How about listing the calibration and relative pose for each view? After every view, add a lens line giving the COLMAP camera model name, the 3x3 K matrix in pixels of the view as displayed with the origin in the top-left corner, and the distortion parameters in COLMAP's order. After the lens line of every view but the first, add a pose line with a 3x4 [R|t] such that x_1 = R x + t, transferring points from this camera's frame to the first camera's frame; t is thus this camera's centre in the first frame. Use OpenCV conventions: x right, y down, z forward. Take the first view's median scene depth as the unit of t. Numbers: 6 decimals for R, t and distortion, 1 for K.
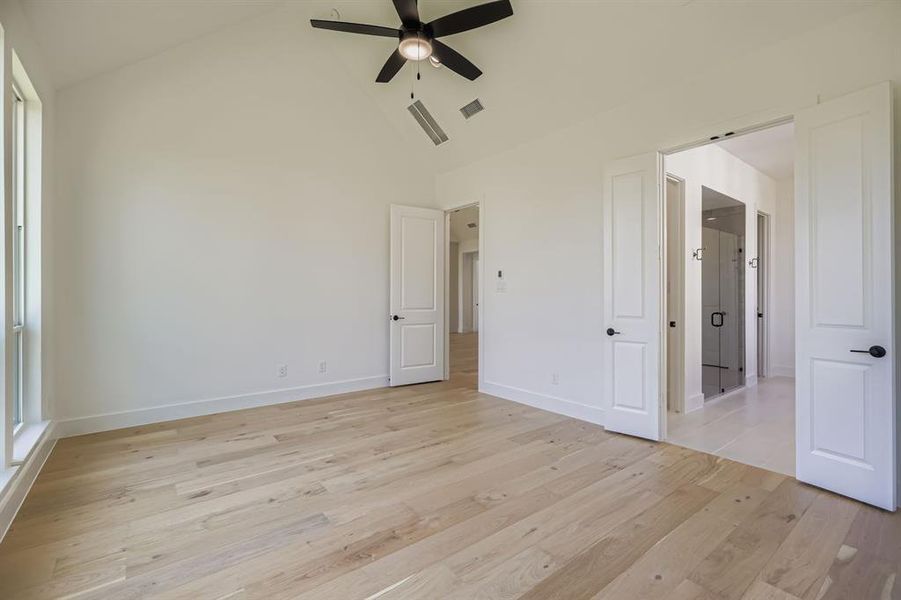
lens RADIAL K [[407.2, 0, 455.0], [0, 407.2, 300.8], [0, 0, 1]] dist [-0.002378, -0.000446]
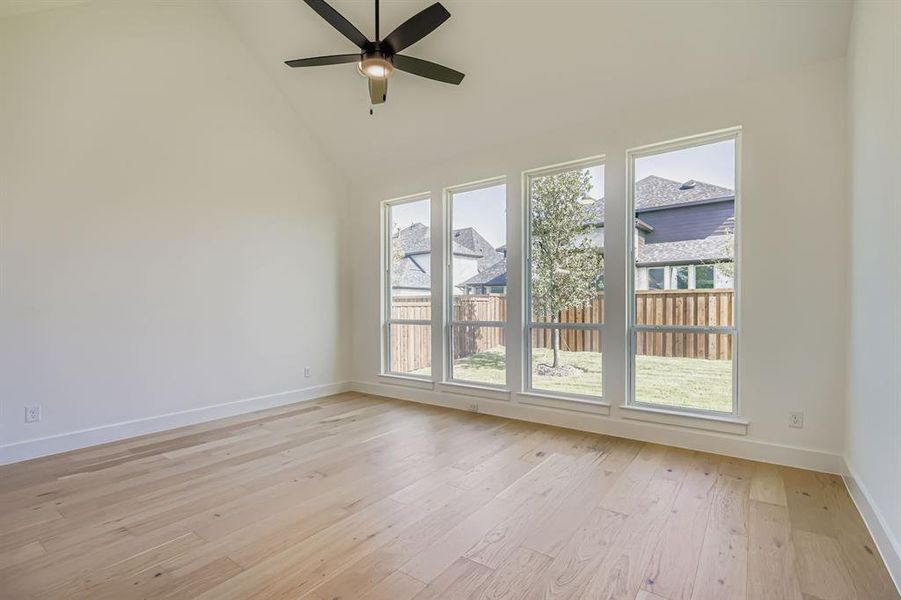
lens RADIAL K [[423.9, 0, 451.1], [0, 423.9, 304.7], [0, 0, 1]] dist [-0.001536, -0.000711]
pose [[-0.963735, 0.004427, -0.266824, 0.017179], [0.001607, 0.999941, 0.010788, -0.023609], [0.266856, 0.009968, -0.963685, 2.226560]]
